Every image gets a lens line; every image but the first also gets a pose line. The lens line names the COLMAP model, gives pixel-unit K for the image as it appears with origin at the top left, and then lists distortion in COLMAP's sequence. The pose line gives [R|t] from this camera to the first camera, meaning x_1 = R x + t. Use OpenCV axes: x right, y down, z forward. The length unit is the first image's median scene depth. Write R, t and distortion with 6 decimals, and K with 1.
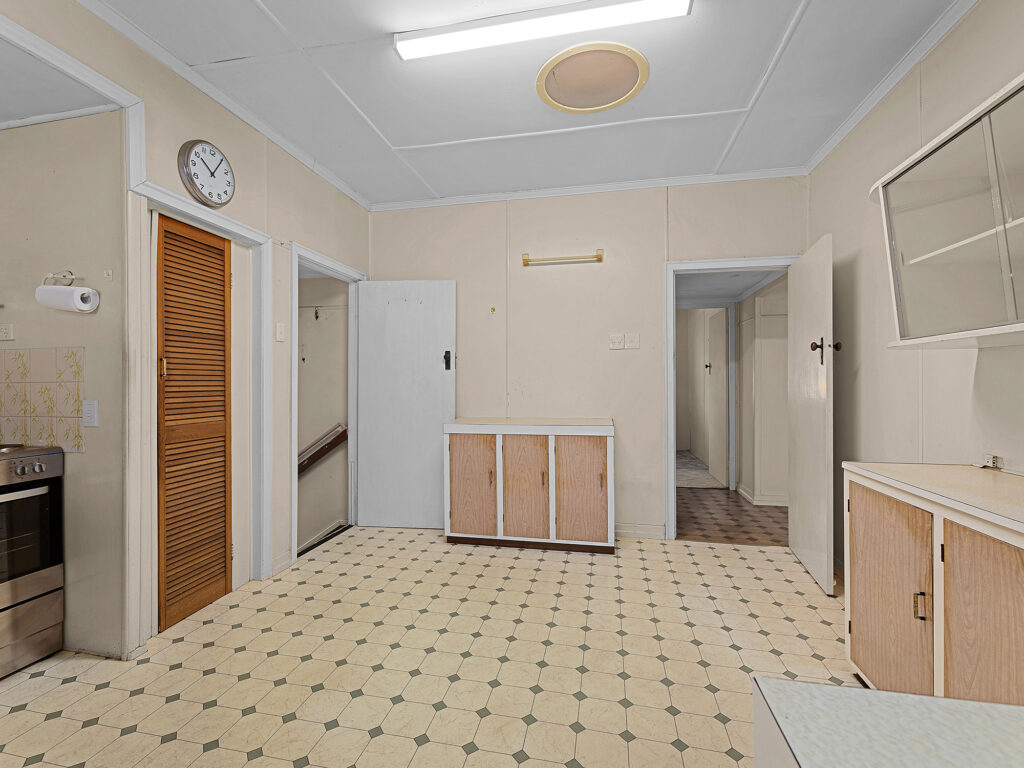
lens RADIAL K [[466.9, 0, 507.7], [0, 466.9, 378.4], [0, 0, 1]] dist [-0.002502, -0.000208]
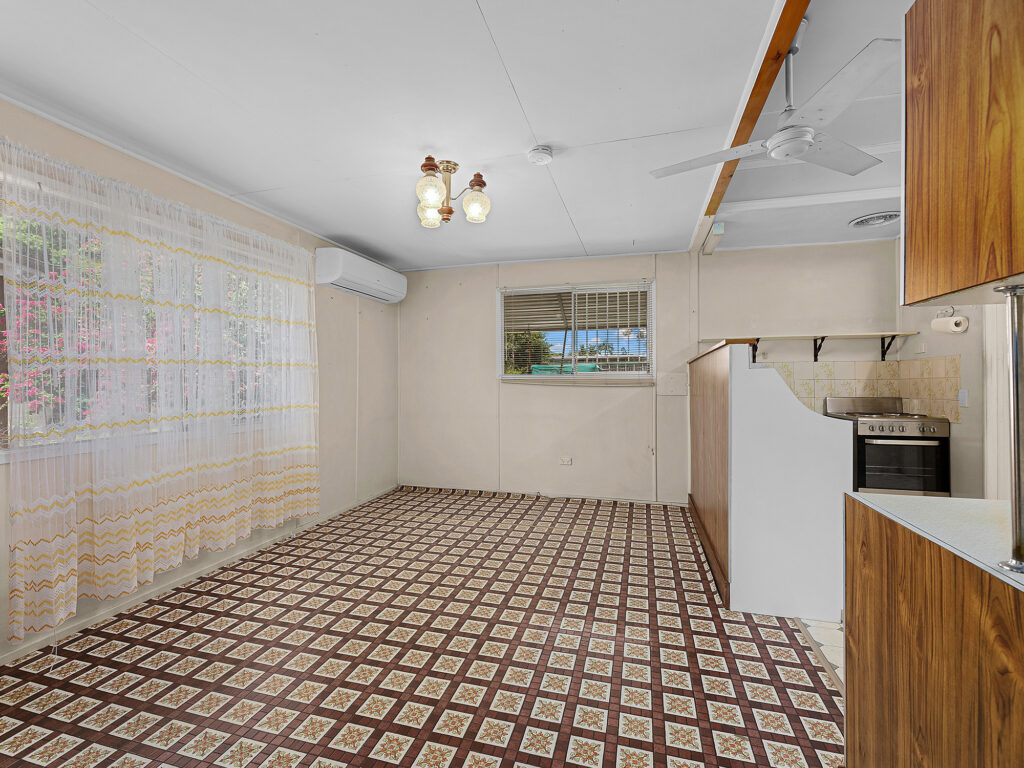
lens RADIAL K [[466.9, 0, 511.8], [0, 466.9, 383.9], [0, 0, 1]] dist [-0.002502, -0.000208]
pose [[-0.064002, 0.009206, -0.997907, 0.687179], [0.011710, 0.999896, 0.008473, -0.001386], [0.997881, -0.011143, -0.064103, -0.361095]]
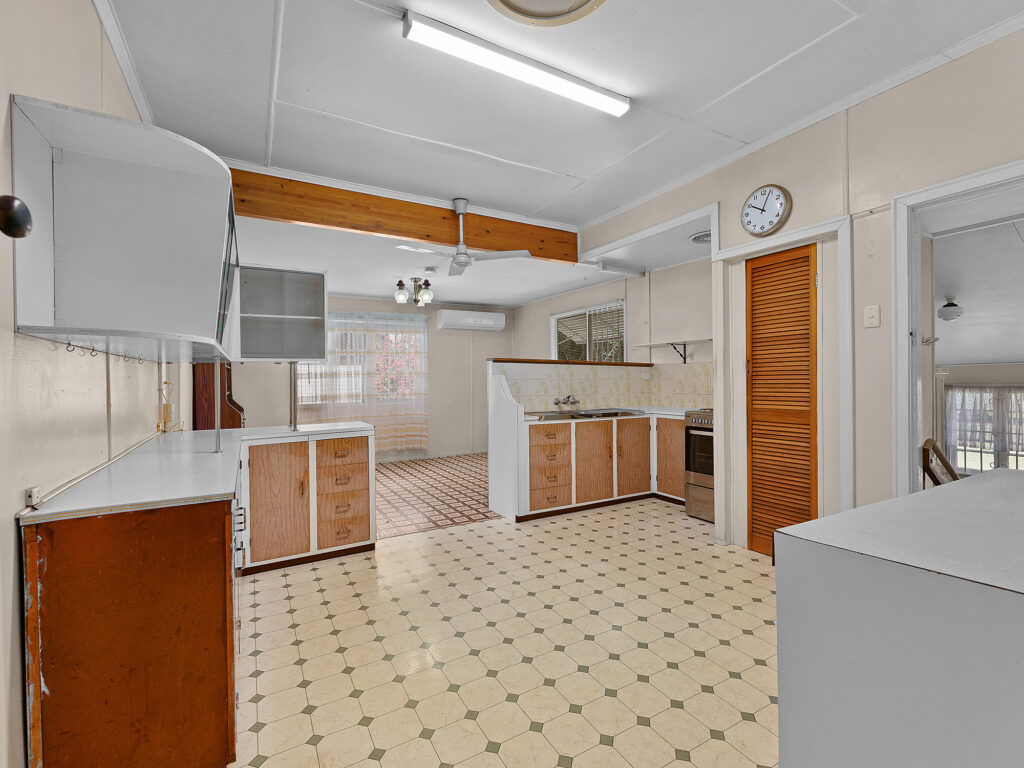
lens RADIAL K [[466.9, 0, 511.0], [0, 466.9, 385.4], [0, 0, 1]] dist [-0.002502, -0.000208]
pose [[-0.748306, 0.016914, -0.663138, 0.776090], [0.016518, 0.999840, 0.006862, 0.013181], [0.663148, -0.005819, -0.748466, 1.625542]]
